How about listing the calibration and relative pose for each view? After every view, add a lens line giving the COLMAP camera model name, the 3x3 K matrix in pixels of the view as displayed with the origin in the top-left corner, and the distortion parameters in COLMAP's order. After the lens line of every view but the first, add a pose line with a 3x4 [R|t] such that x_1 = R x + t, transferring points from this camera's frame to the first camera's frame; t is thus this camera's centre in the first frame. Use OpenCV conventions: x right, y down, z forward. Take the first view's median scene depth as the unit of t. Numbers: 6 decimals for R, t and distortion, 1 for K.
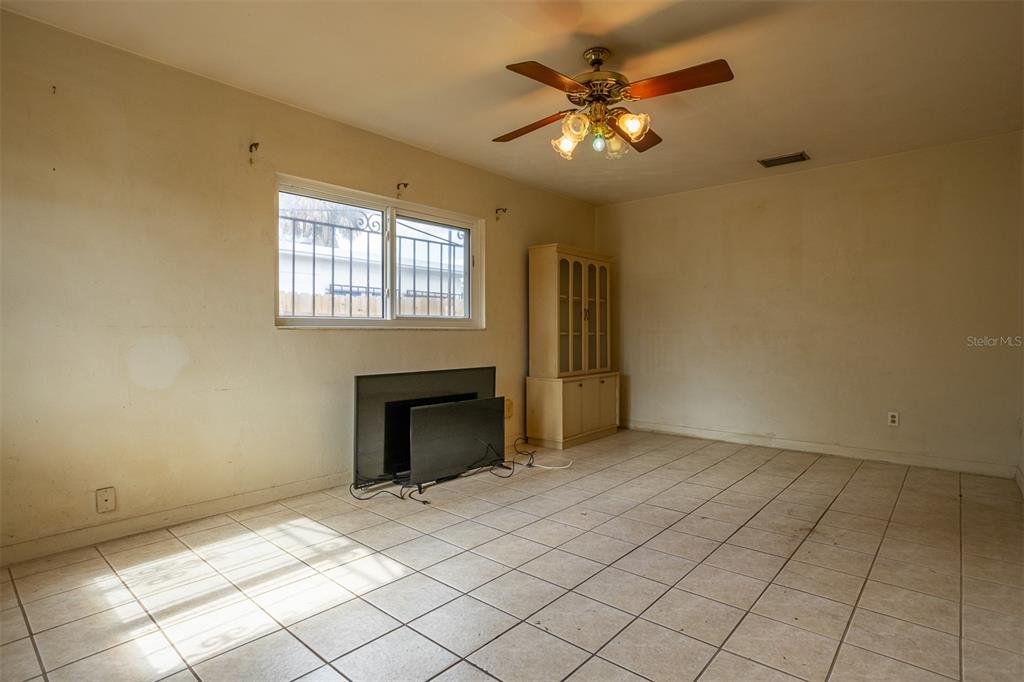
lens RADIAL K [[540.3, 0, 512.0], [0, 540.3, 341.0], [0, 0, 1]] dist [-0.065867, 0.046317]
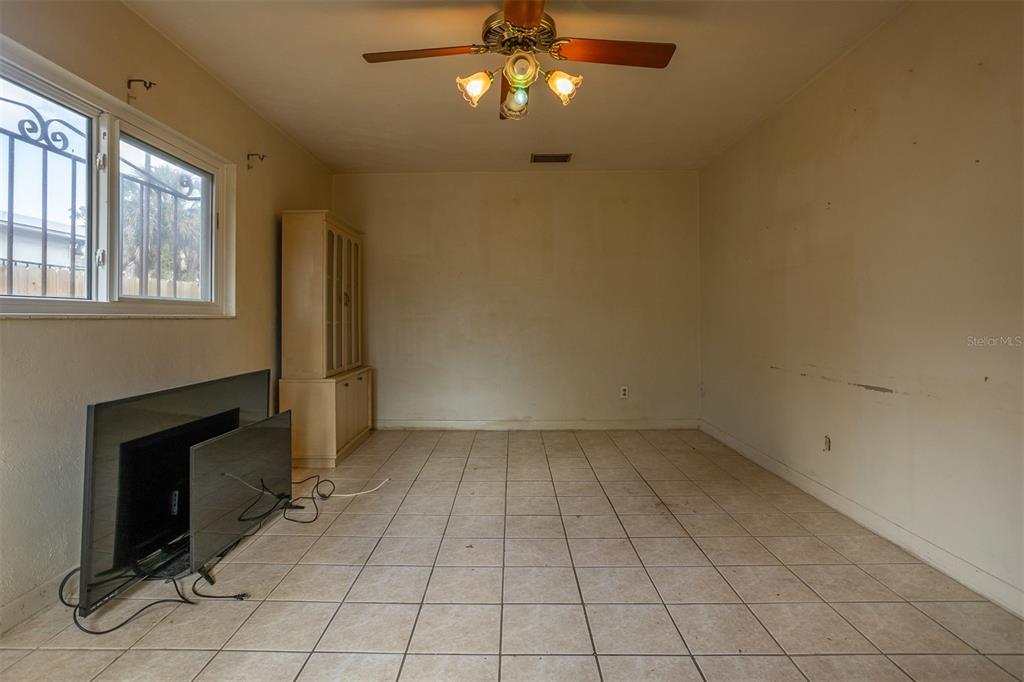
lens RADIAL K [[536.5, 0, 511.2], [0, 536.5, 314.0], [0, 0, 1]] dist [-0.066252, 0.042740]
pose [[0.753784, 0.002201, 0.657119, -0.267619], [0.012847, 0.999754, -0.018086, -0.010256], [-0.656997, 0.022075, 0.753570, 0.268150]]
